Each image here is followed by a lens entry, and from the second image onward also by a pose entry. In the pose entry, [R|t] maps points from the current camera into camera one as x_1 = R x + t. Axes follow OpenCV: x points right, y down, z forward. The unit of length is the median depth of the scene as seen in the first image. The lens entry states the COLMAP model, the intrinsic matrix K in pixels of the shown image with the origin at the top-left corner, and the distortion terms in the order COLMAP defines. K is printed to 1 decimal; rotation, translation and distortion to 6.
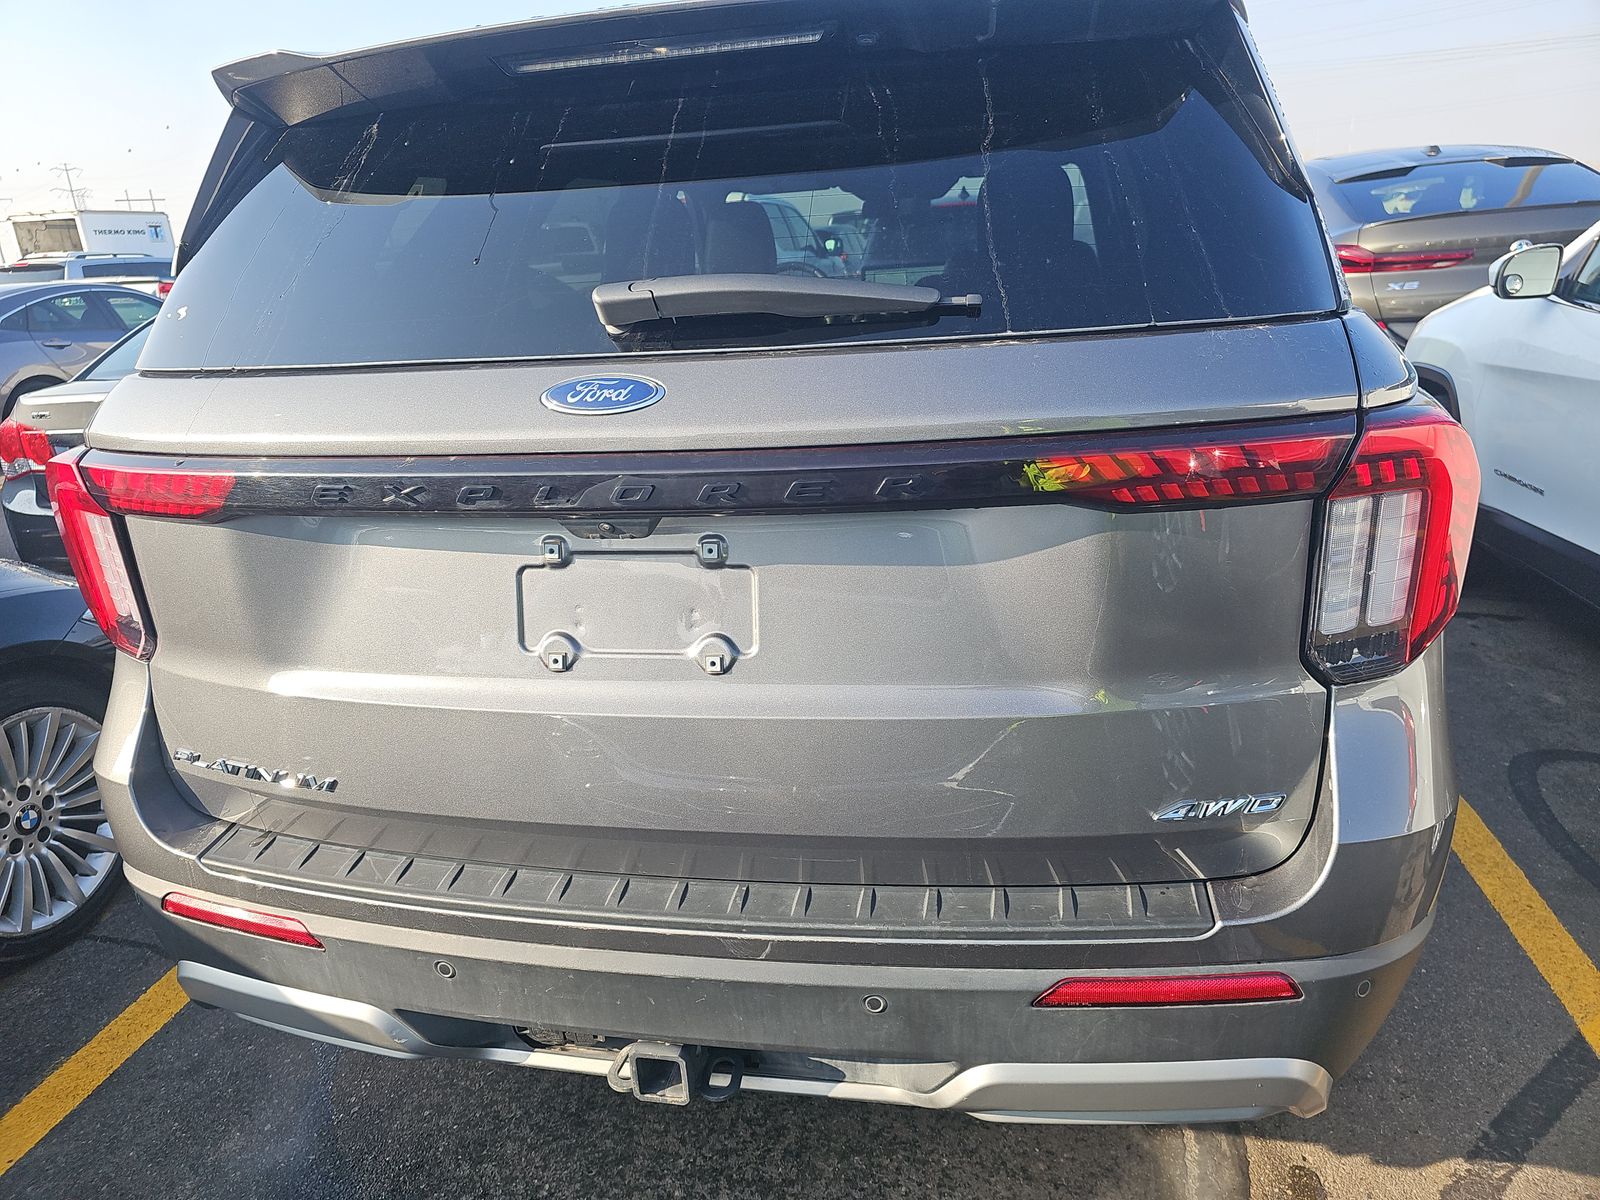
lens RADIAL K [[1039.5, 0, 797.8], [0, 1039.5, 594.7], [0, 0, 1]] dist [0.042544, -0.038076]
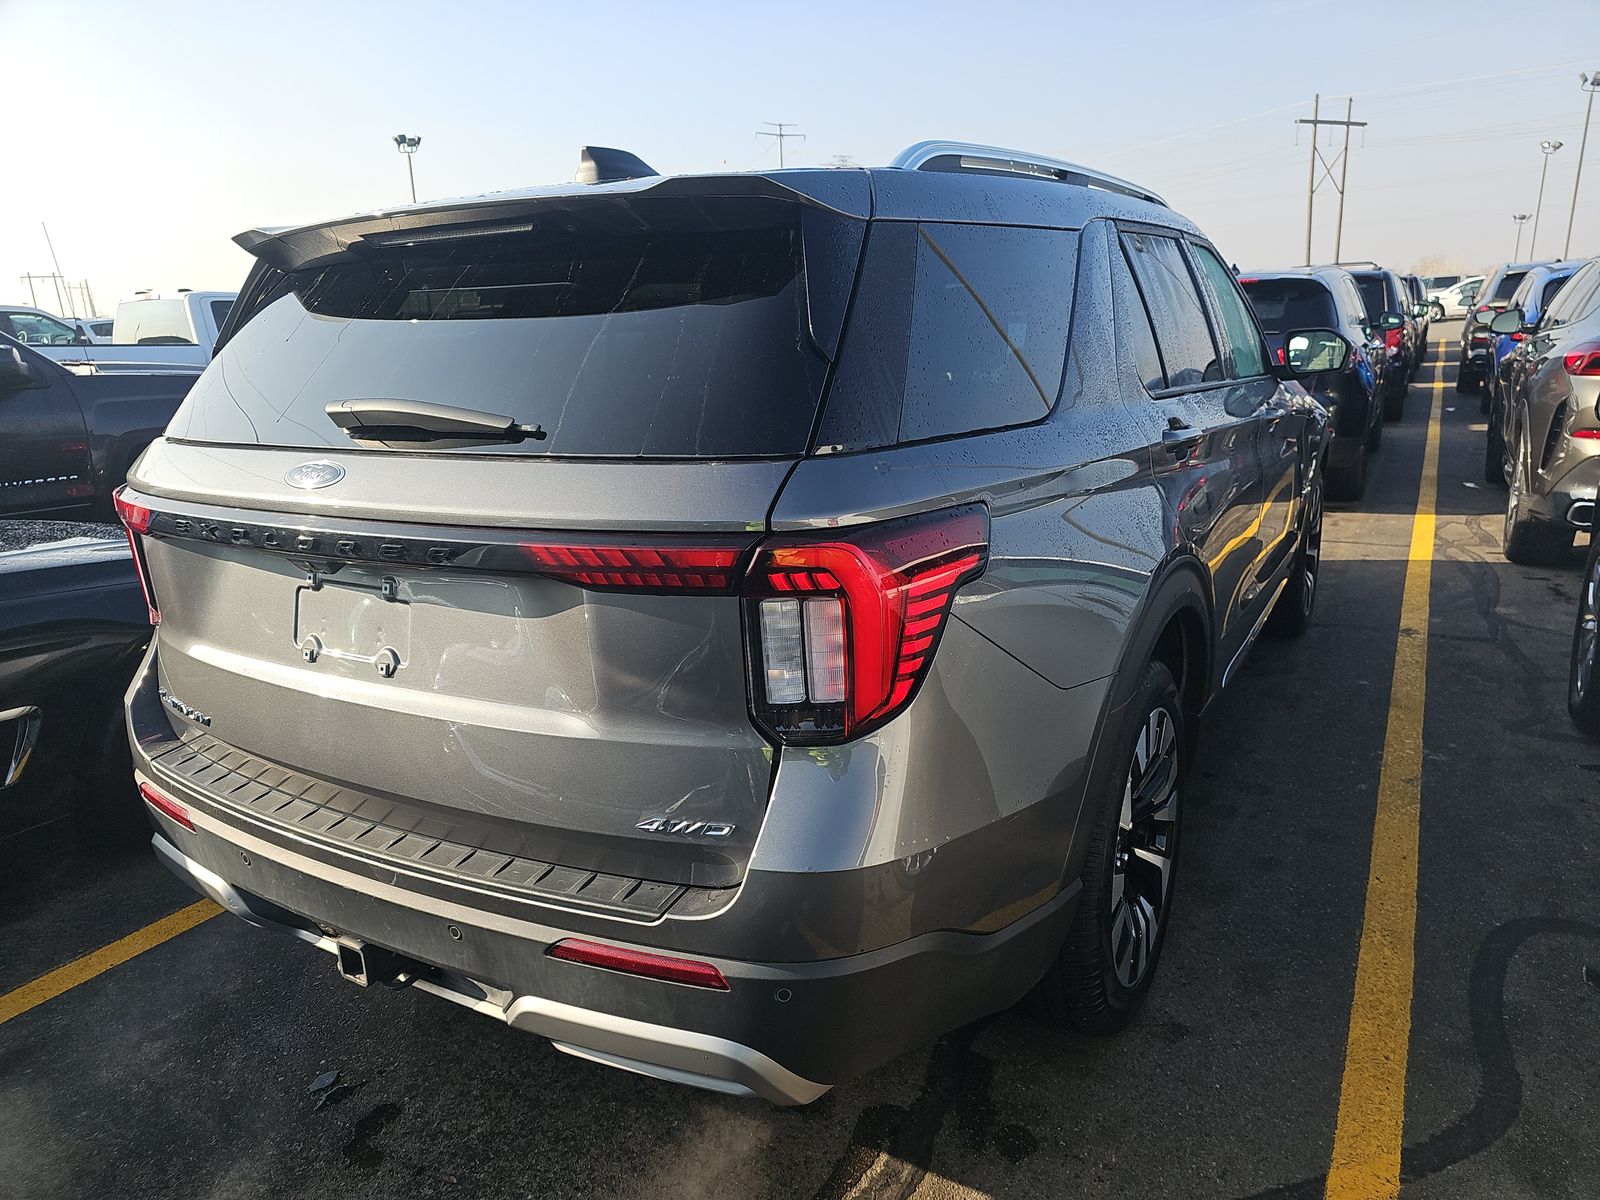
lens RADIAL K [[1039.5, 0, 797.8], [0, 1039.5, 594.7], [0, 0, 1]] dist [0.042544, -0.038076]
pose [[0.948098, 0.104414, -0.300348, 0.859812], [-0.116561, 0.992923, -0.022759, -0.065409], [0.295846, 0.056586, 0.953558, -0.190237]]
